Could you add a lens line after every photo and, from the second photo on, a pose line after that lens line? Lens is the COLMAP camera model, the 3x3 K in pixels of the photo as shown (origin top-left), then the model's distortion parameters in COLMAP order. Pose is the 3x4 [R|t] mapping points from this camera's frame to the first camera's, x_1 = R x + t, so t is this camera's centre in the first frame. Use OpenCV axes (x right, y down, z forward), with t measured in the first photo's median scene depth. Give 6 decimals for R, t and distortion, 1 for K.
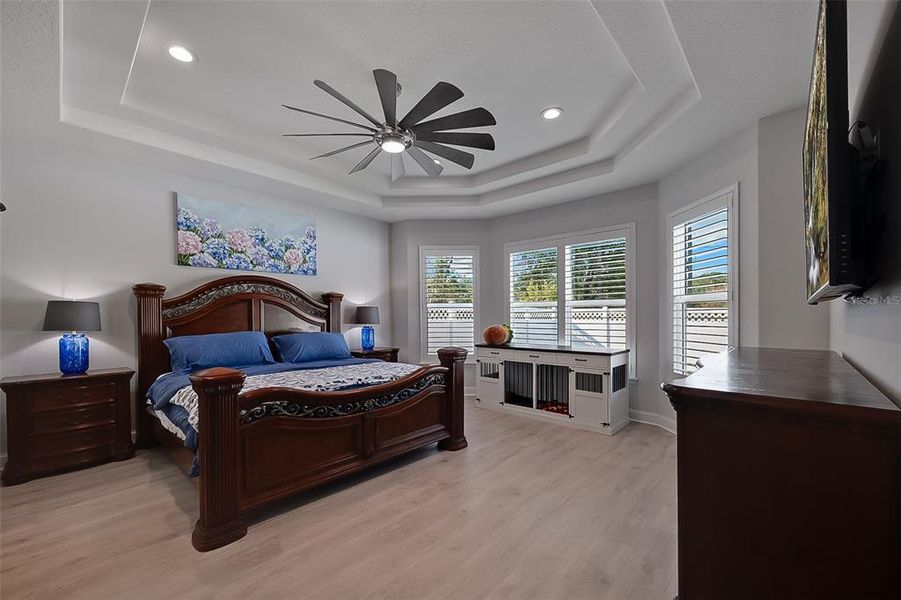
lens RADIAL K [[362.2, 0, 452.3], [0, 362.2, 314.5], [0, 0, 1]] dist [-0.003426, 0.001340]
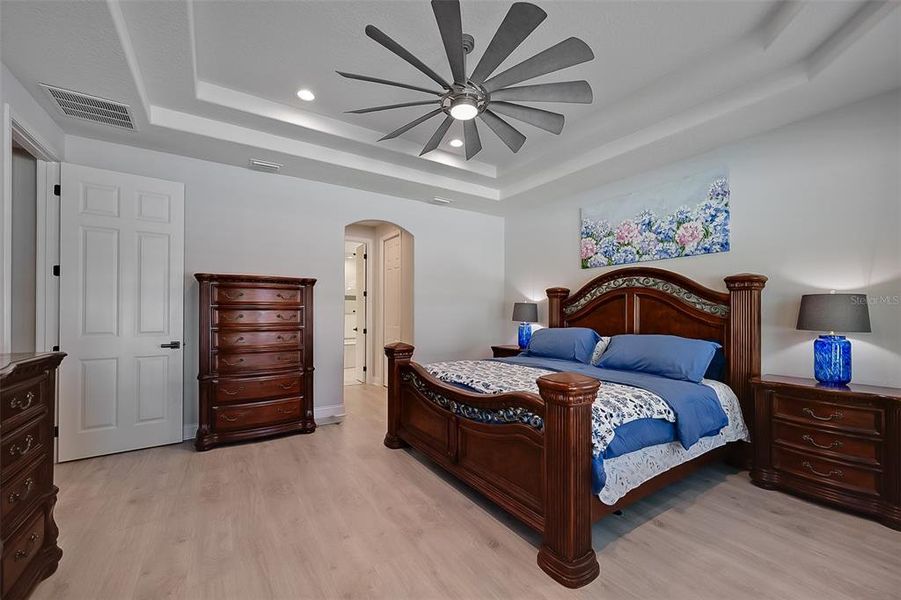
lens RADIAL K [[362.2, 0, 454.0], [0, 362.2, 313.1], [0, 0, 1]] dist [-0.003426, 0.001340]
pose [[-0.241175, 0.010586, -0.970424, 0.440836], [0.005675, 0.999939, 0.009497, -0.005260], [0.970465, -0.003217, -0.241220, 0.789662]]
